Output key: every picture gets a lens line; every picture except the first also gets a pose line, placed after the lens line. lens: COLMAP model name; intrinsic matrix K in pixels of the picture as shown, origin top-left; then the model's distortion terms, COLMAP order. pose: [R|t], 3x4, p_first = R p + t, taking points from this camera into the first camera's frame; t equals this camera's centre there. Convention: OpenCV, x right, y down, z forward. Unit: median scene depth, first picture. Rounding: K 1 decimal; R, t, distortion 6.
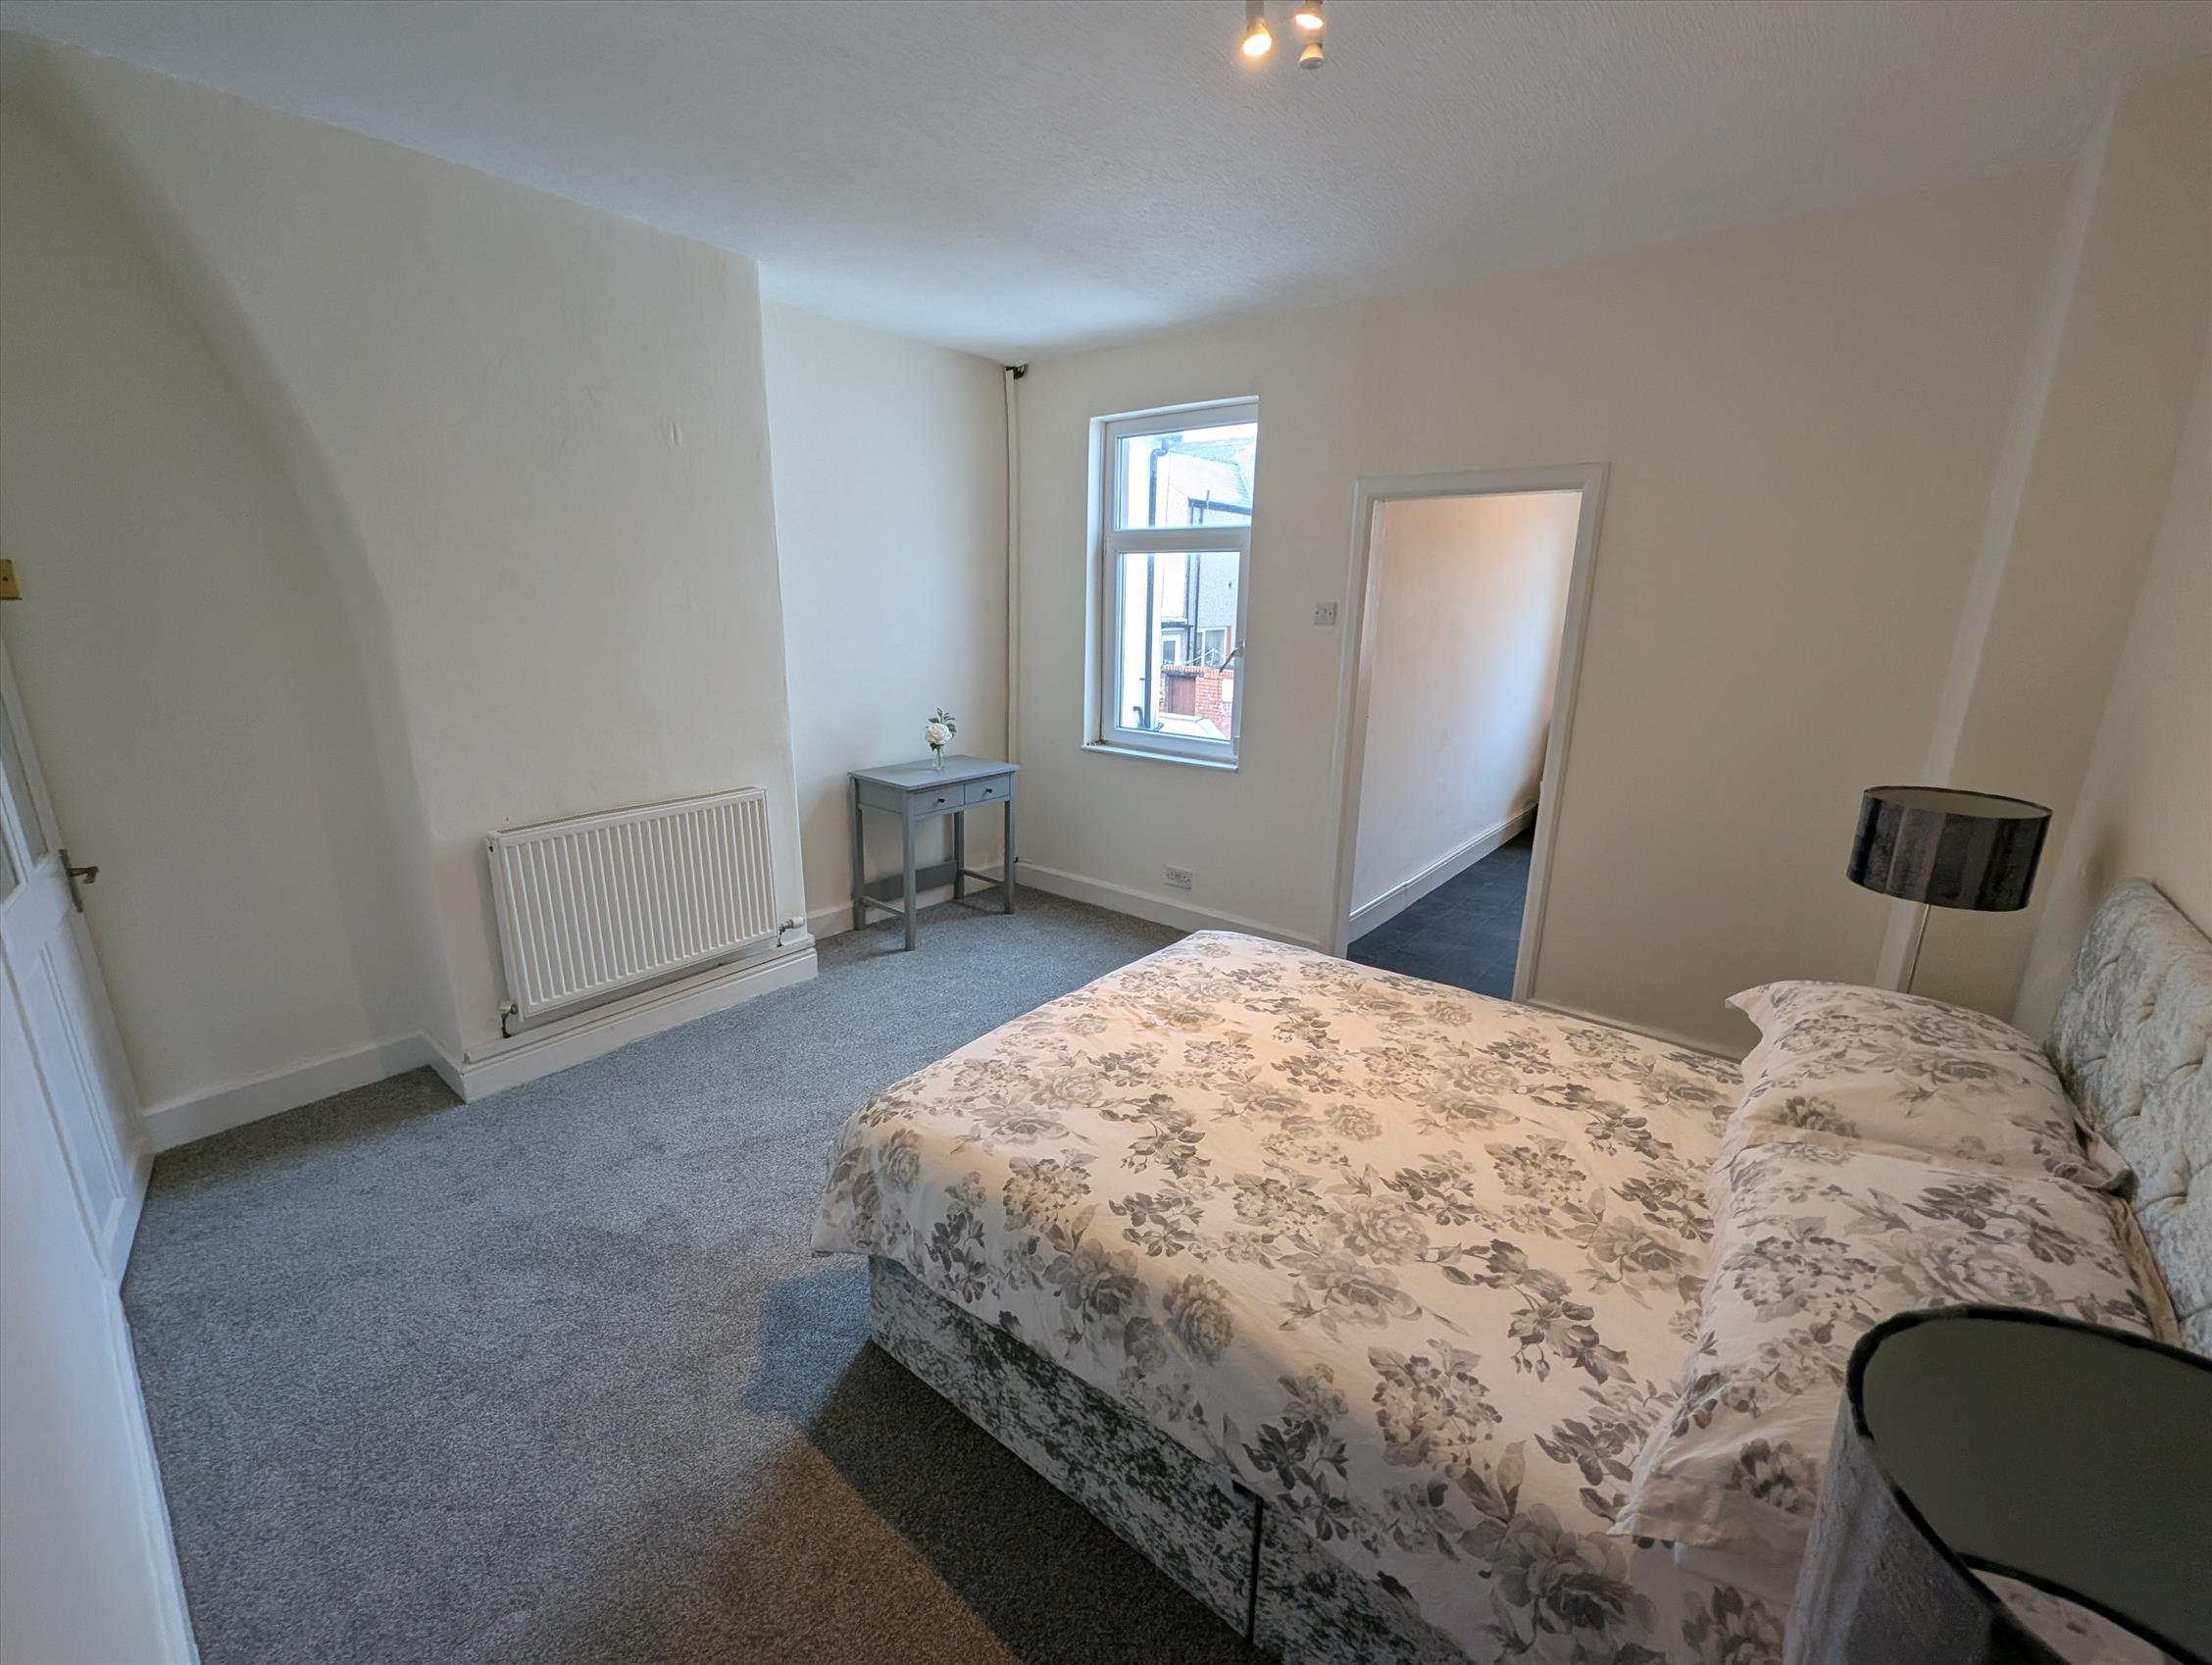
lens RADIAL K [[909.5, 0, 1102.1], [0, 909.5, 835.2], [0, 0, 1]] dist [-0.000129, 0.000141]
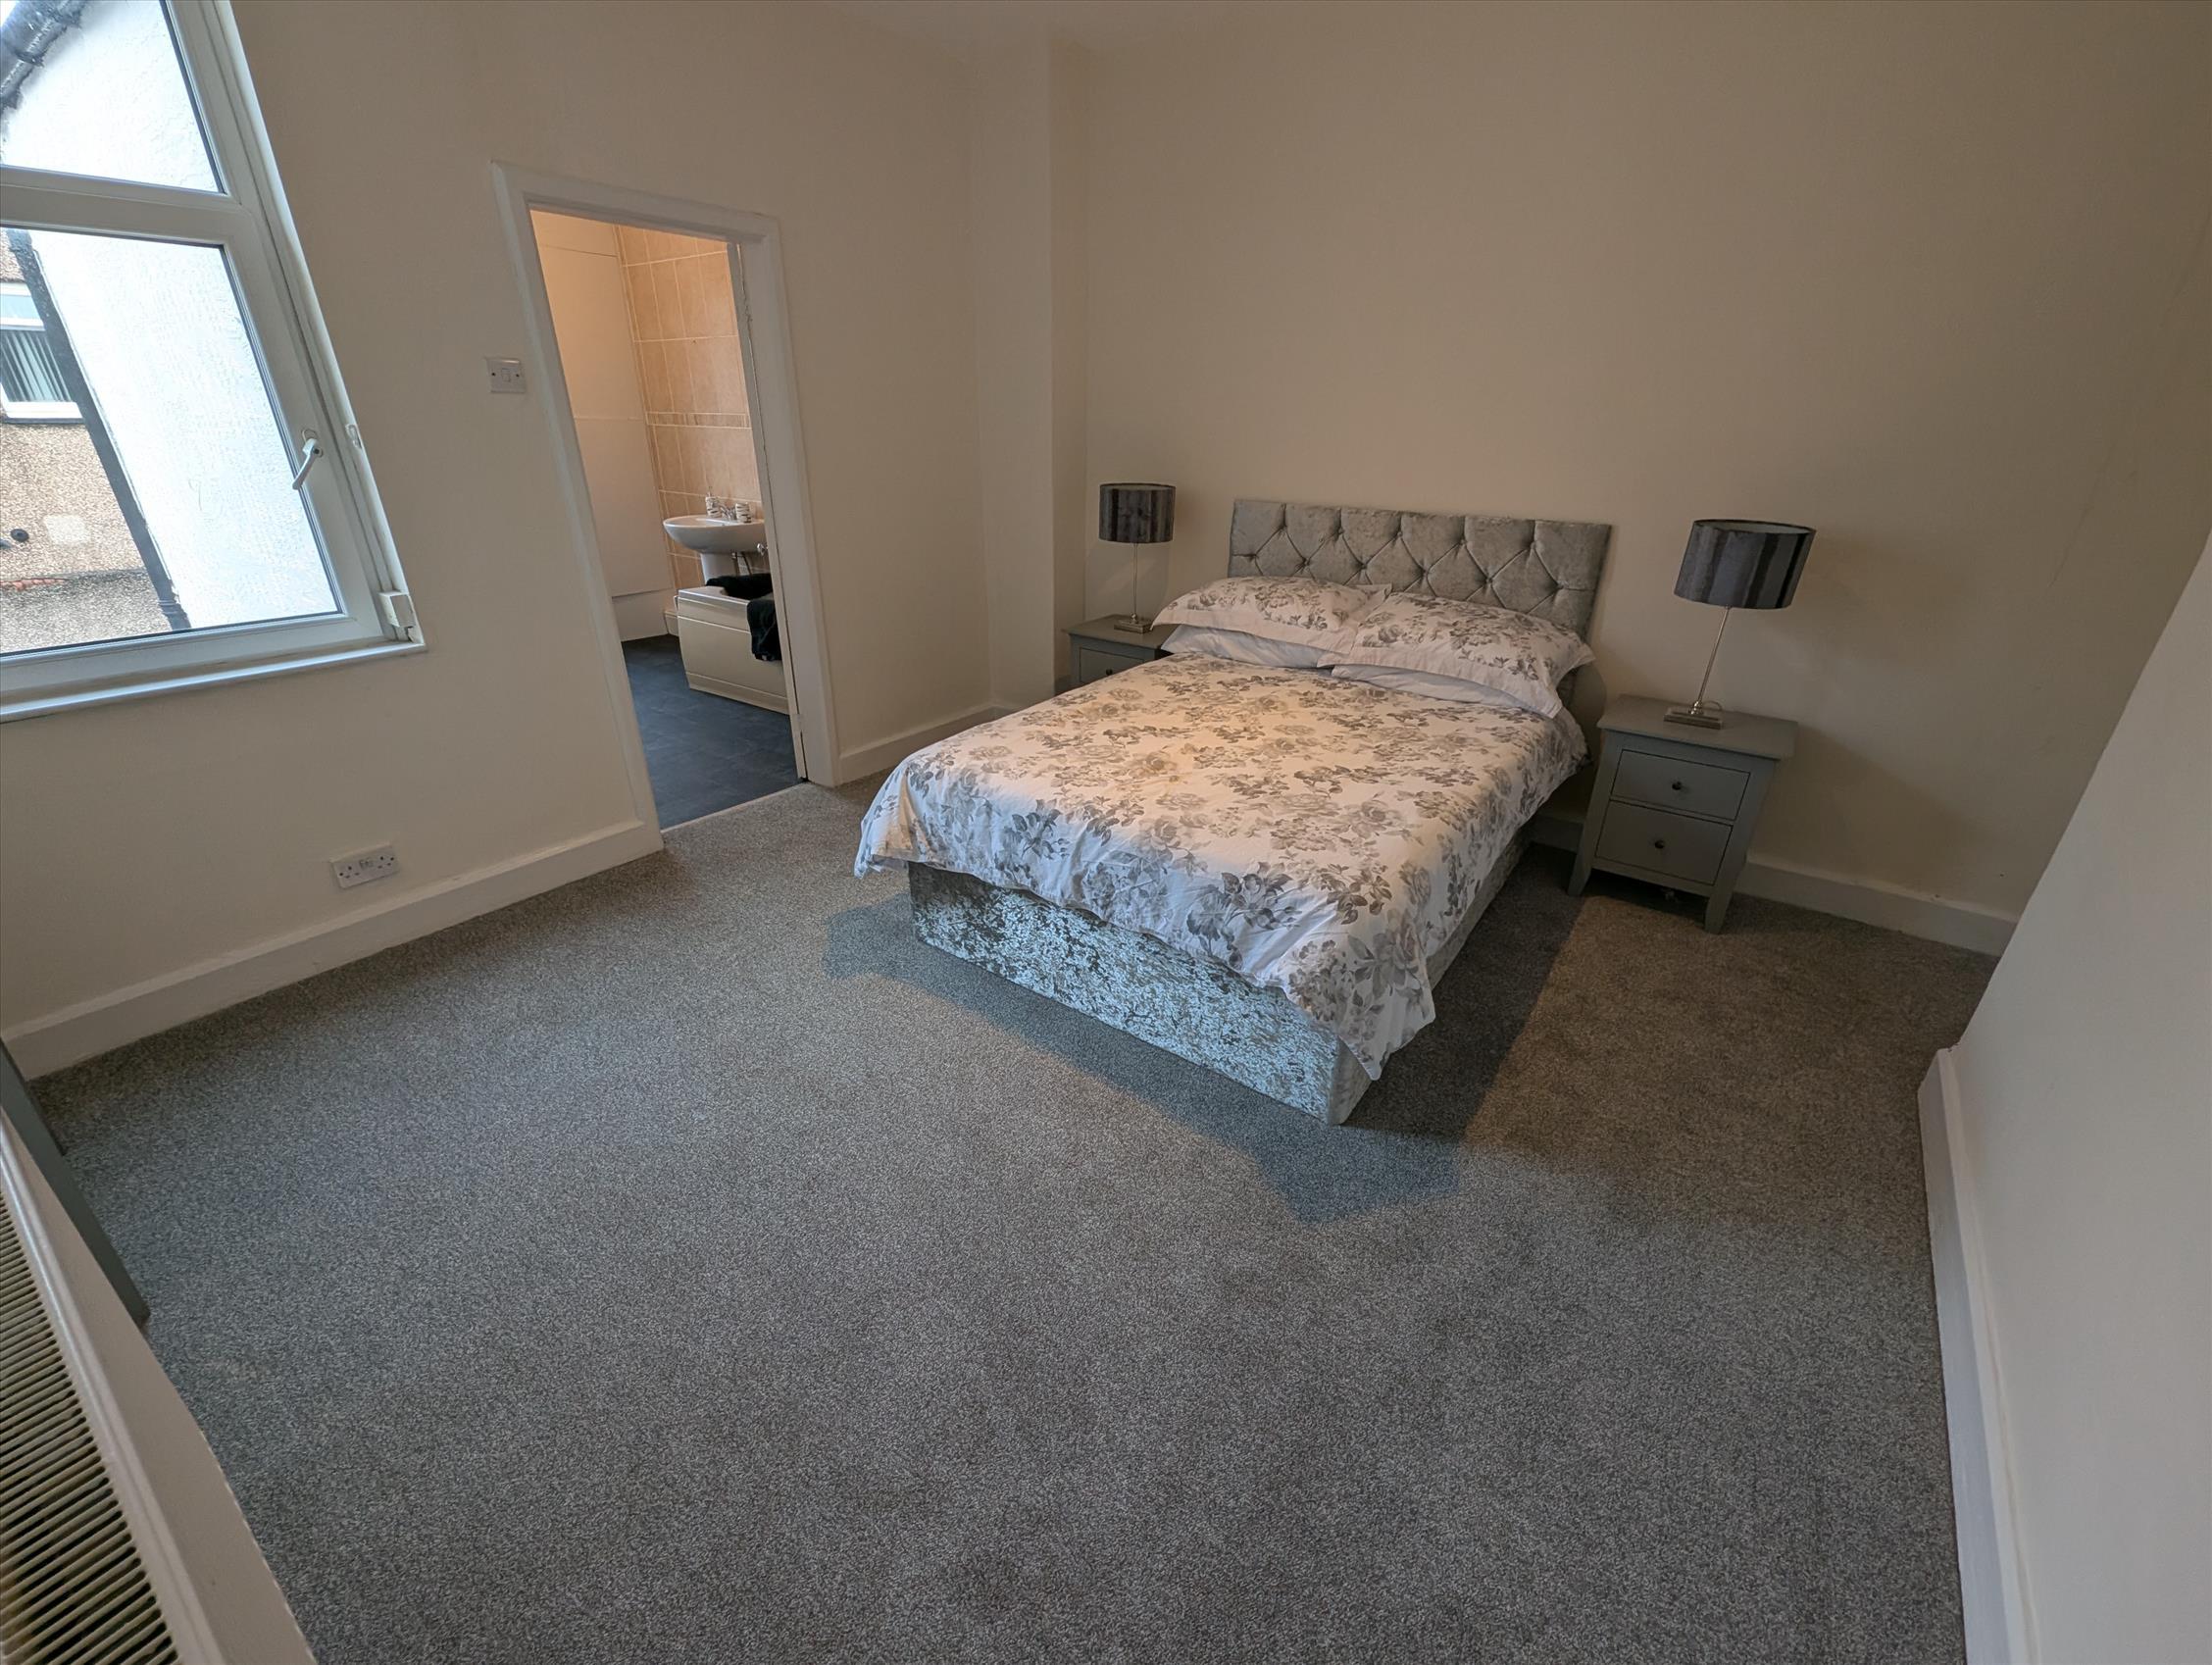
lens RADIAL K [[909.5, 0, 1100.7], [0, 909.5, 827.7], [0, 0, 1]] dist [-0.000129, 0.000141]
pose [[-0.055440, -0.425157, 0.903420, -1.088219], [0.245390, 0.871258, 0.425080, -0.253455], [-0.967838, 0.245257, 0.056027, 1.200066]]
